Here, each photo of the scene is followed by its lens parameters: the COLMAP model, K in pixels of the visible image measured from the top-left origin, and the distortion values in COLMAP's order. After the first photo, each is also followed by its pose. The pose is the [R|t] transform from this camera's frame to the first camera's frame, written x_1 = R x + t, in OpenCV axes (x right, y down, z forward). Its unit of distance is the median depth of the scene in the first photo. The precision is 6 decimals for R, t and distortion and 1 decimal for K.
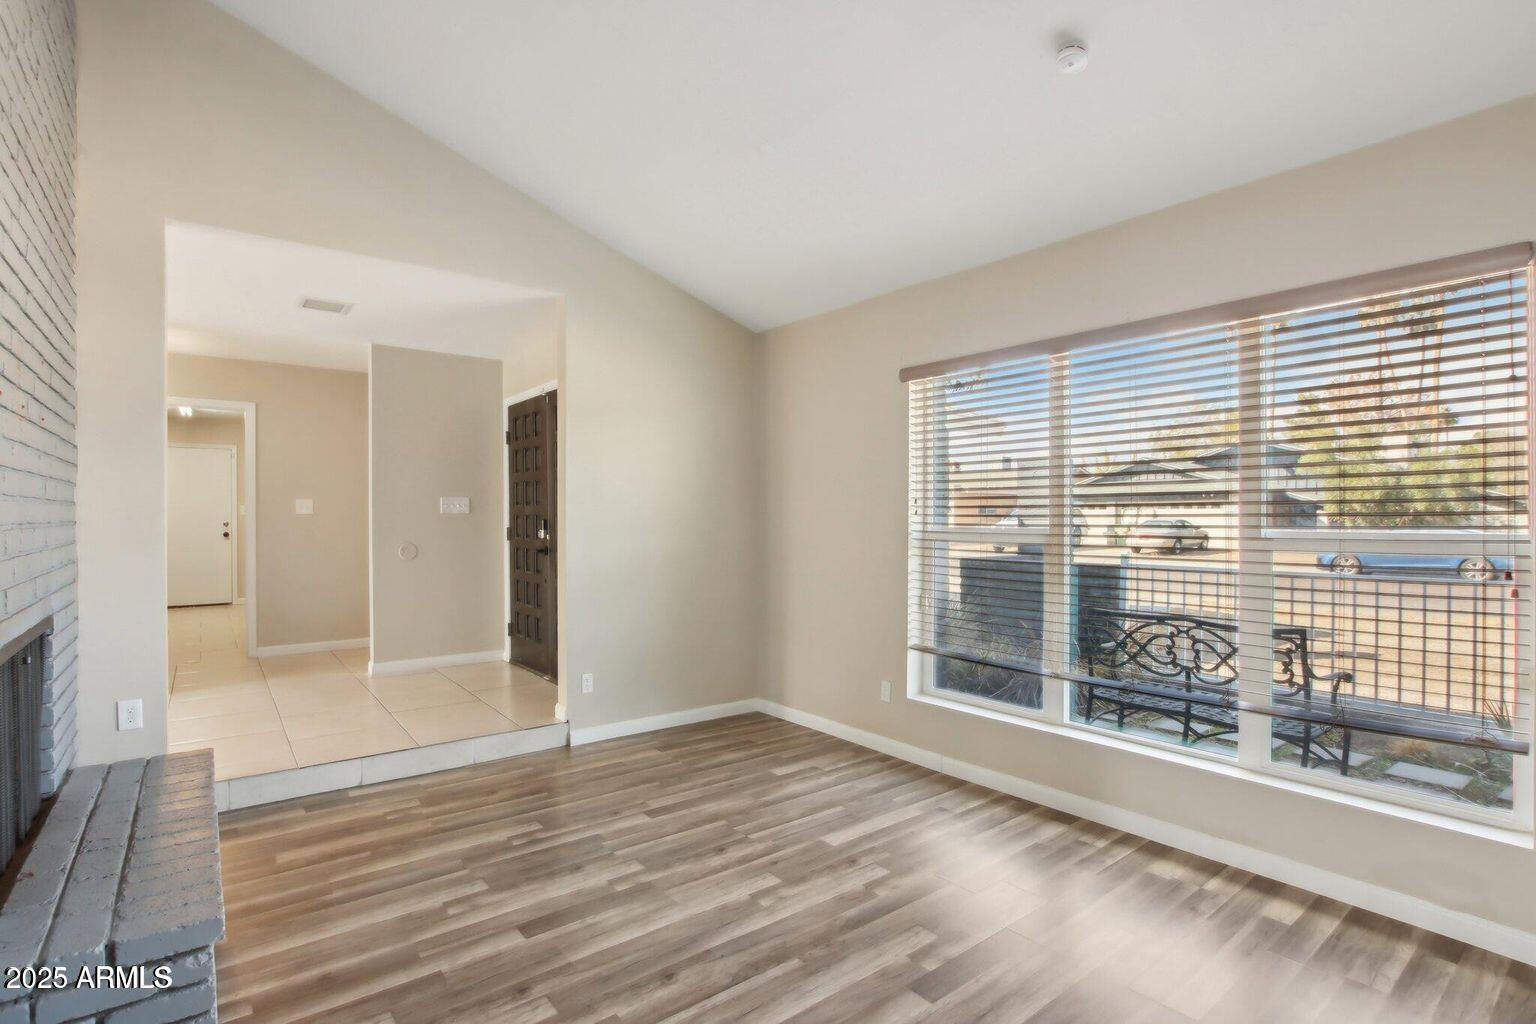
lens RADIAL K [[713.3, 0, 762.4], [0, 713.3, 505.2], [0, 0, 1]] dist [-0.036919, -0.000305]
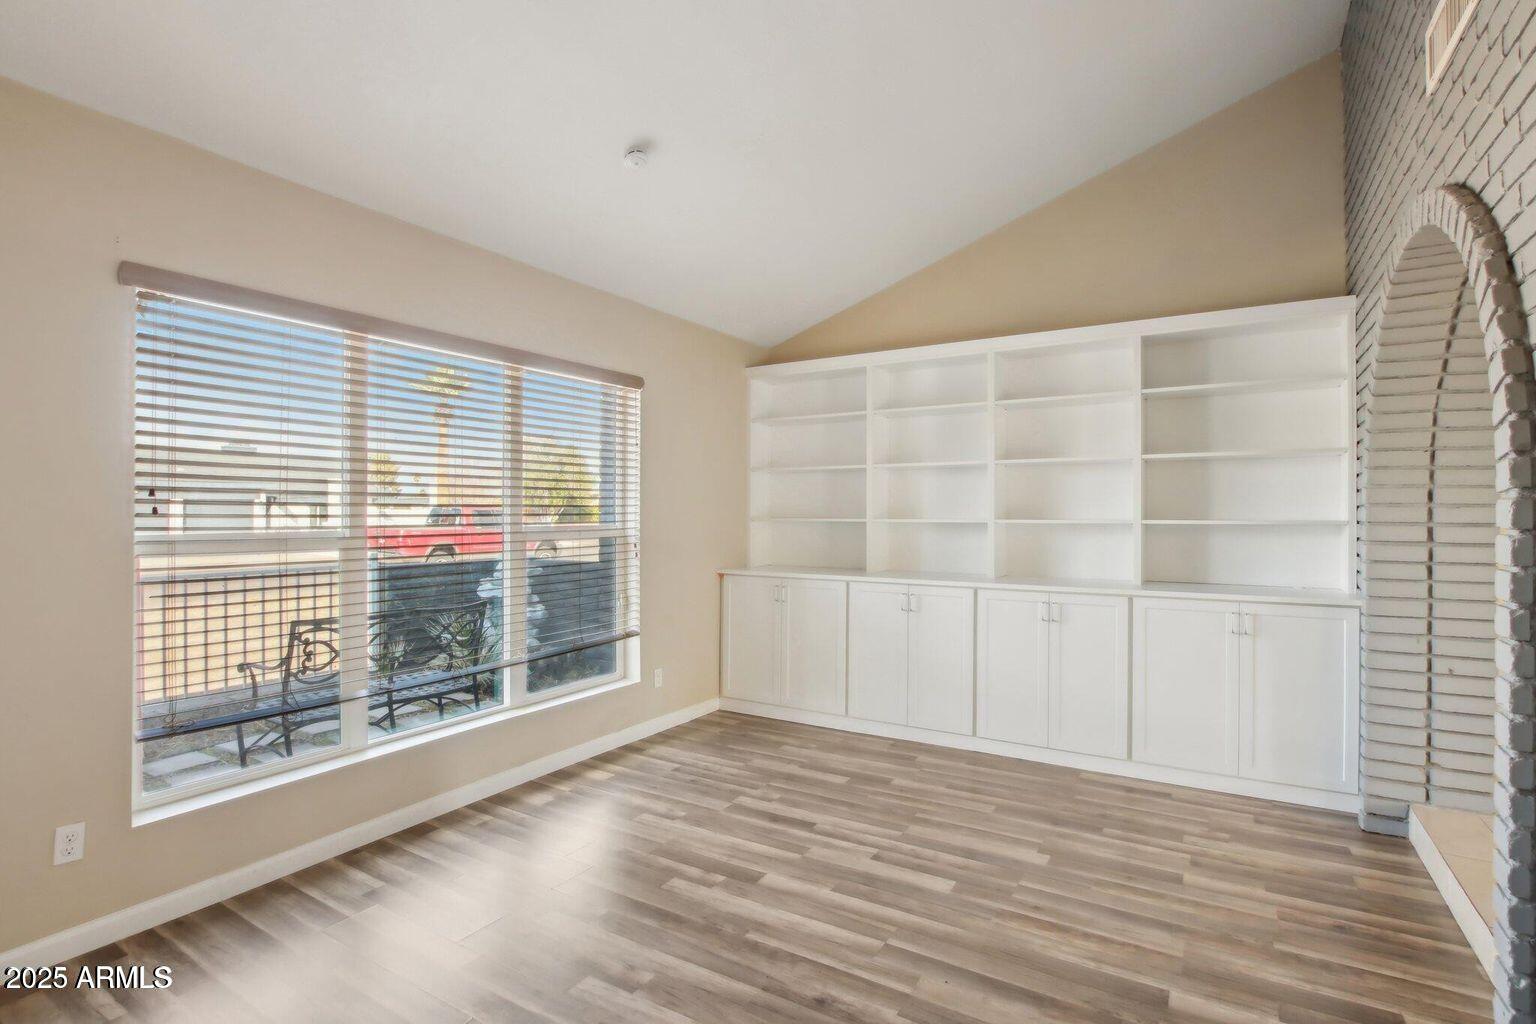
lens RADIAL K [[713.3, 0, 762.4], [0, 713.3, 505.2], [0, 0, 1]] dist [-0.036919, -0.000305]
pose [[-0.322774, 0.021156, 0.946239, -0.698212], [-0.000731, 0.999744, -0.022602, 0.028147], [-0.946476, -0.007987, -0.322676, 0.967110]]
